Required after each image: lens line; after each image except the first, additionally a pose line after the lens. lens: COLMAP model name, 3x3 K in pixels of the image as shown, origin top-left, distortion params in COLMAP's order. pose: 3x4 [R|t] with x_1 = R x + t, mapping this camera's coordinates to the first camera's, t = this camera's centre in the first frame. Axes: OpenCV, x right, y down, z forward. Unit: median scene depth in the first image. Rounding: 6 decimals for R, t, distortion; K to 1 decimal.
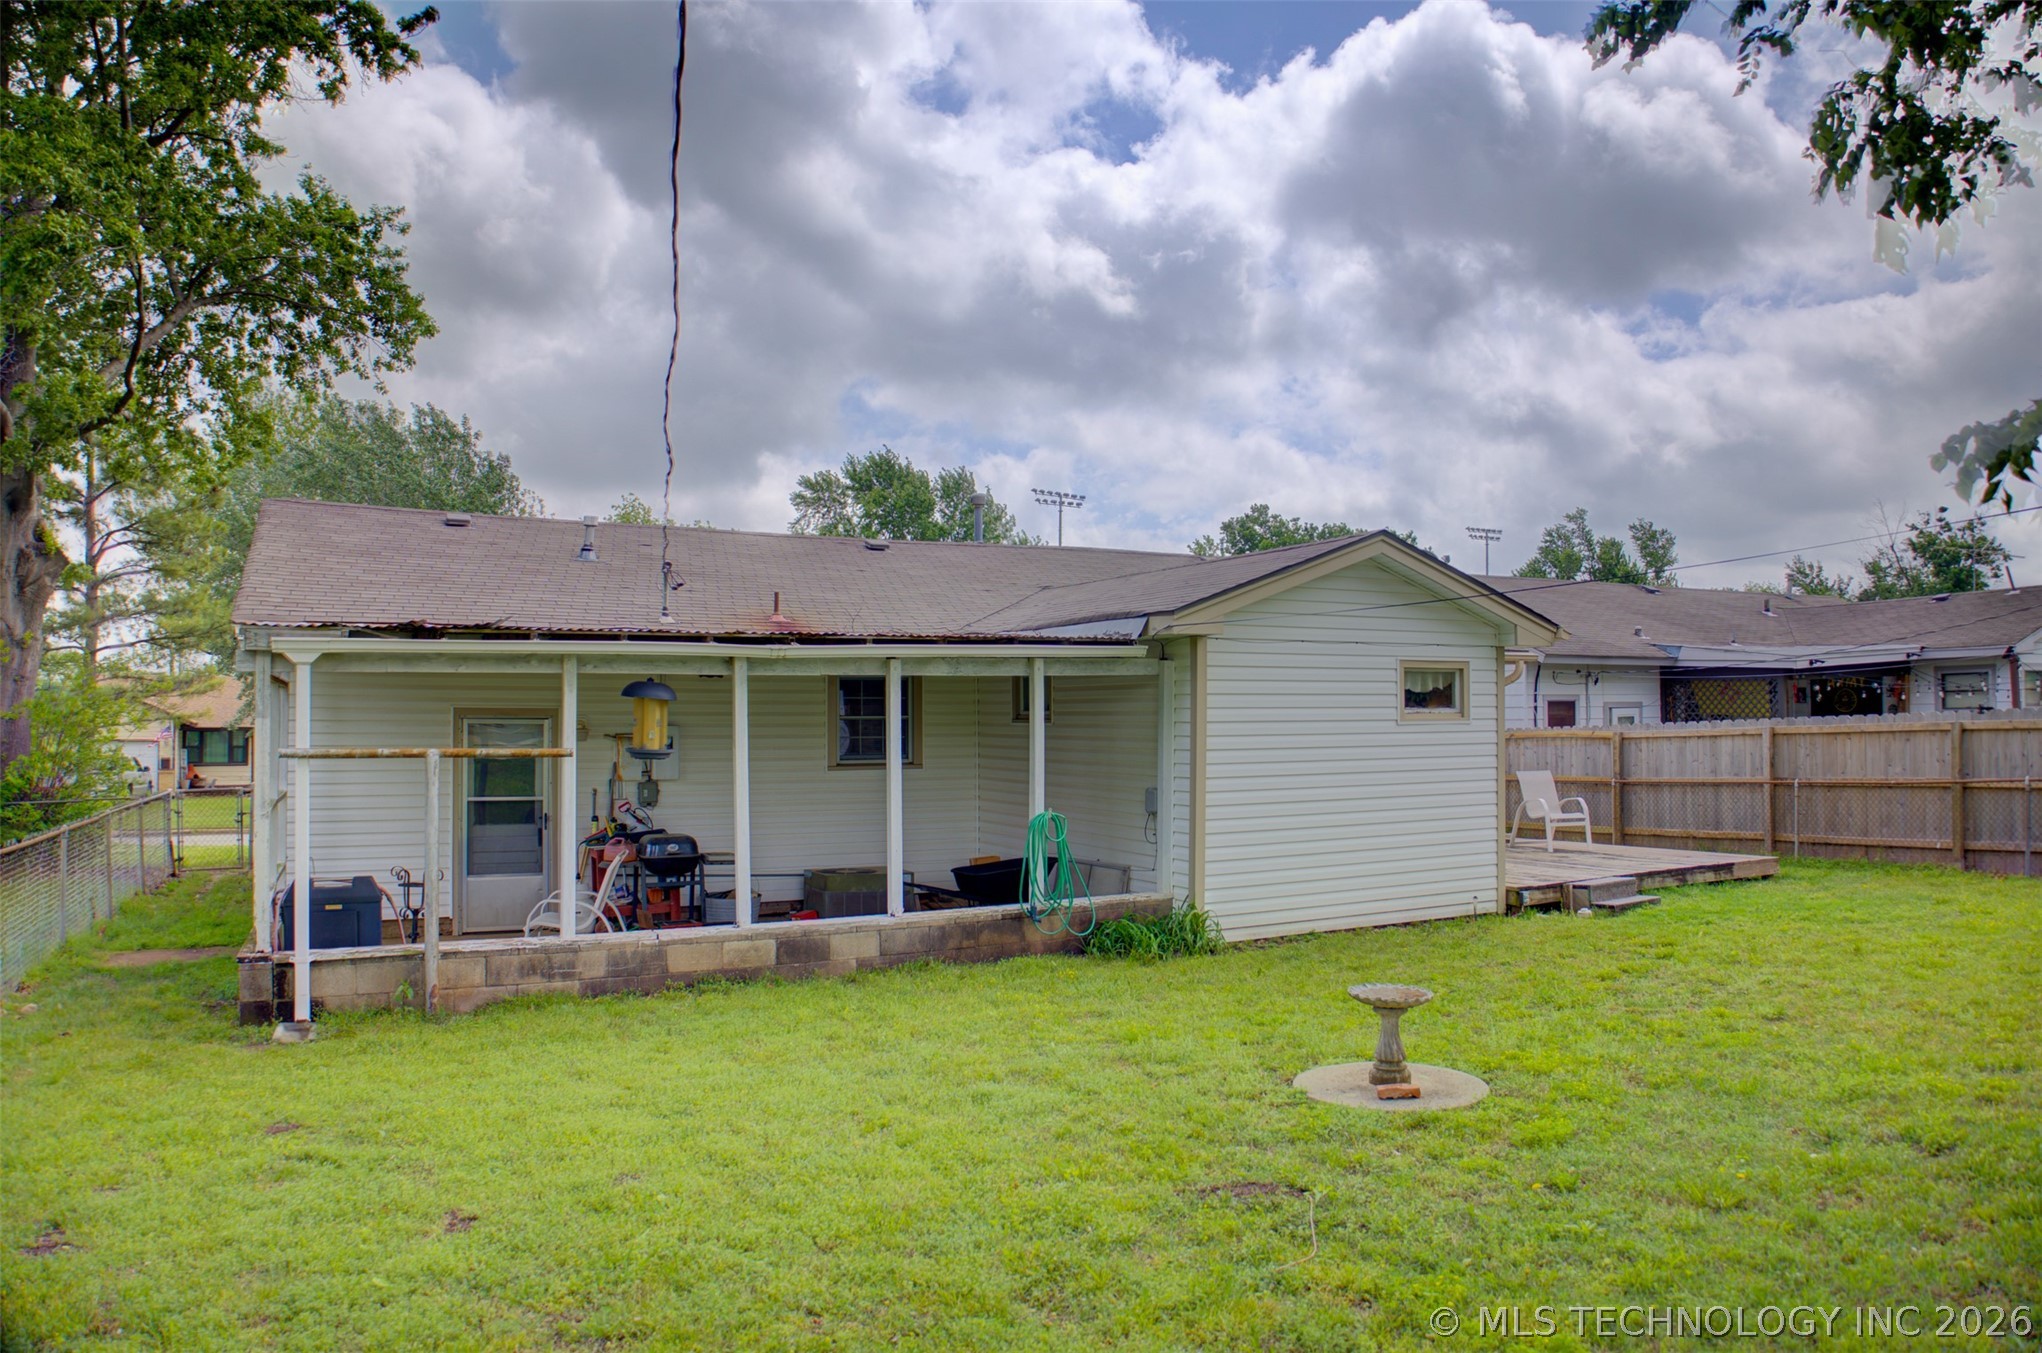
lens RADIAL K [[1376.2, 0, 1032.2], [0, 1376.2, 680.4], [0, 0, 1]] dist [-0.152247, 0.067410]
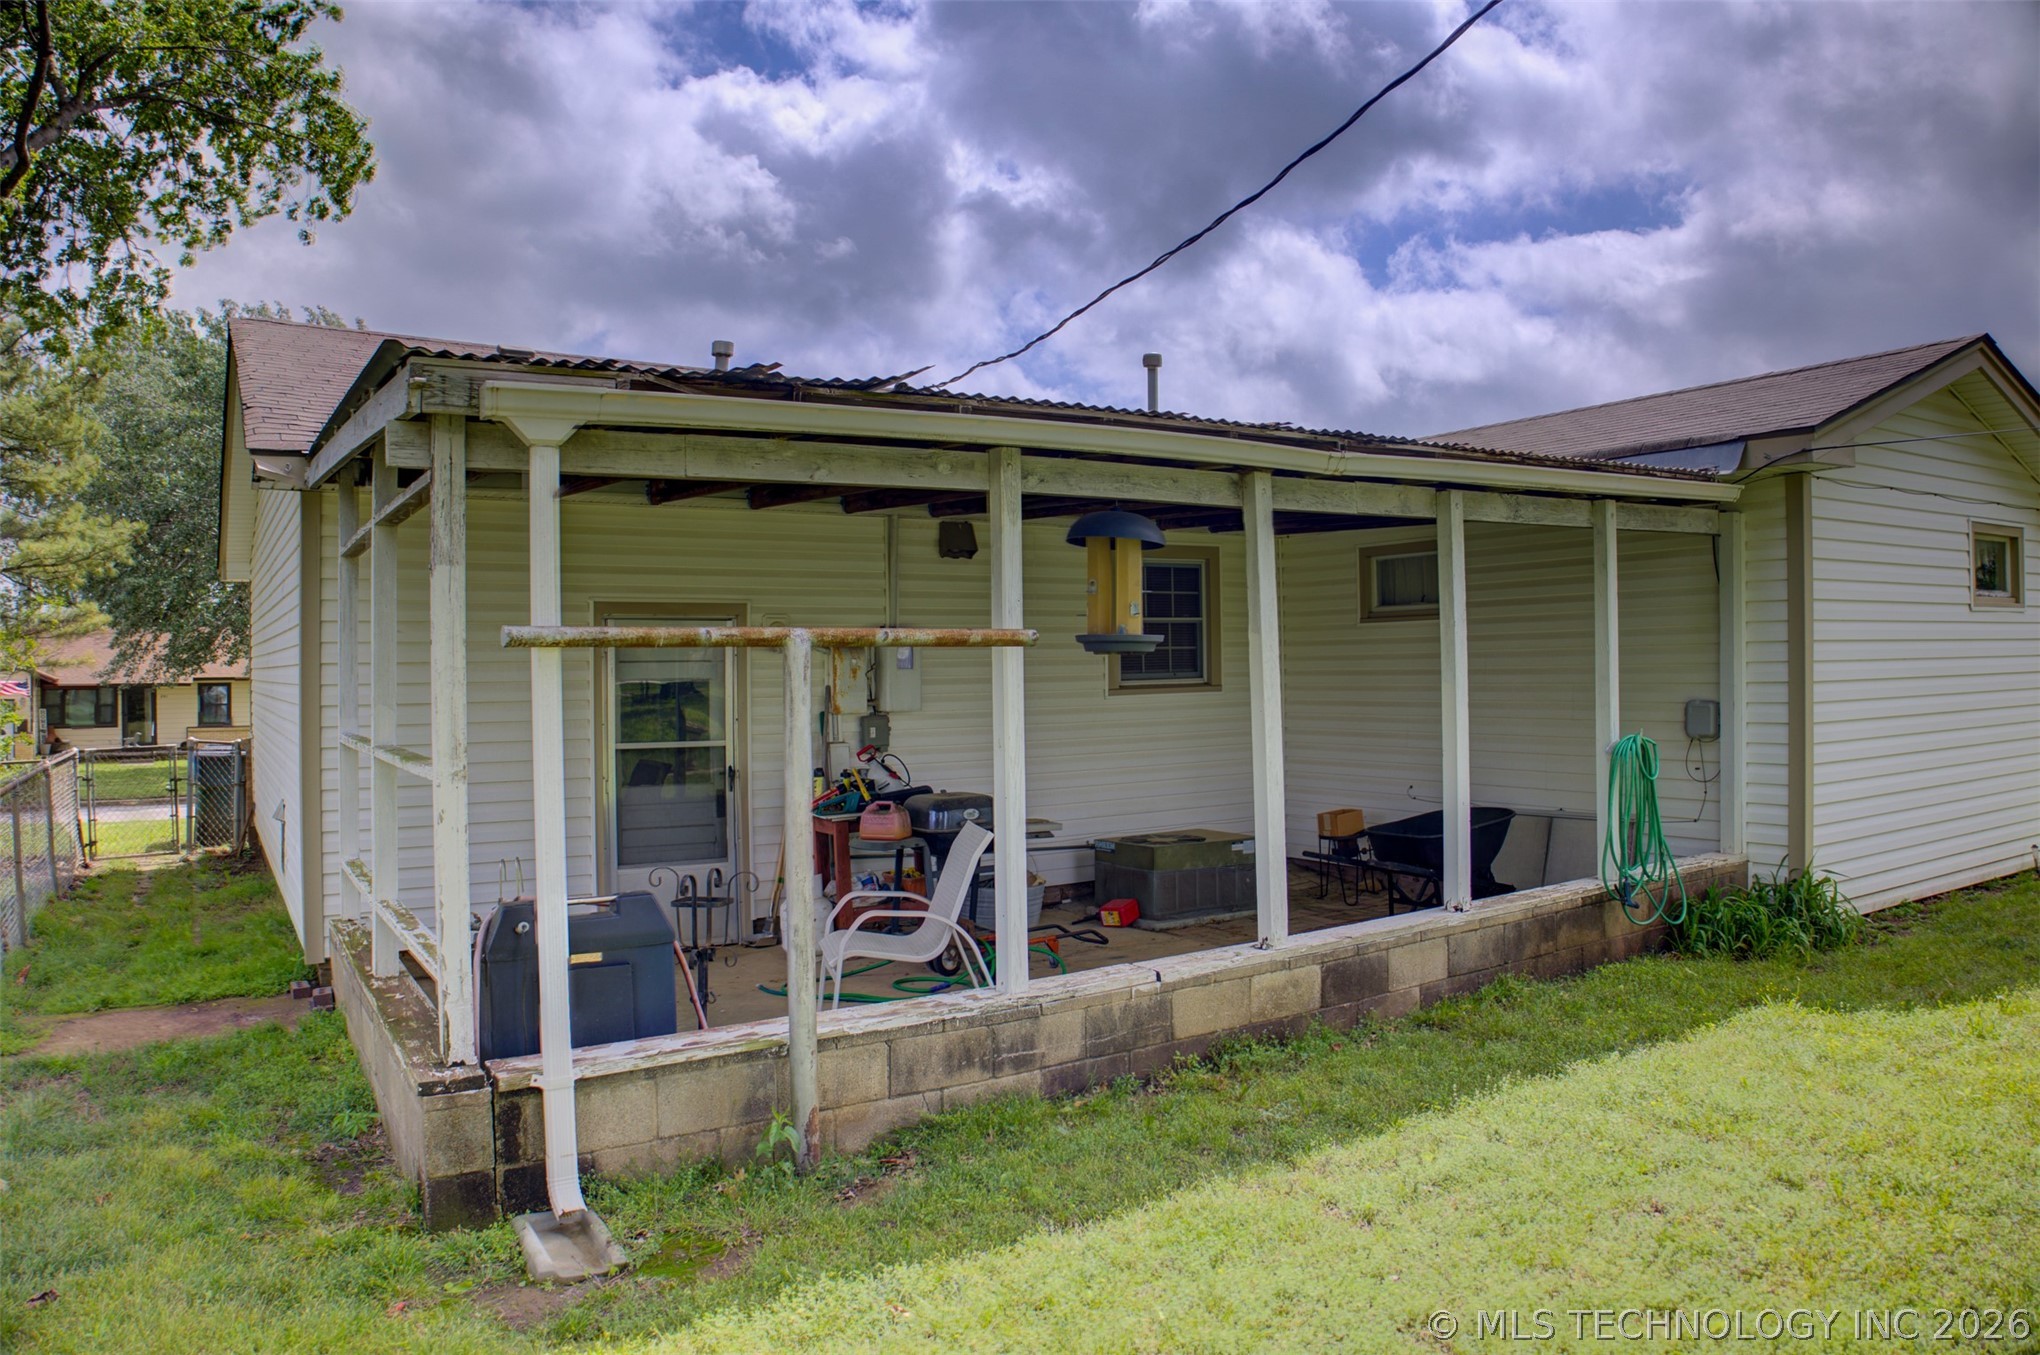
lens RADIAL K [[1396.5, 0, 1020.0], [0, 1396.5, 677.5], [0, 0, 1]] dist [-0.180566, 0.073129]
pose [[0.995872, -0.016051, 0.089339, -0.362183], [0.012986, 0.999311, 0.034776, 0.045613], [-0.089835, -0.033473, 0.995394, 0.428936]]
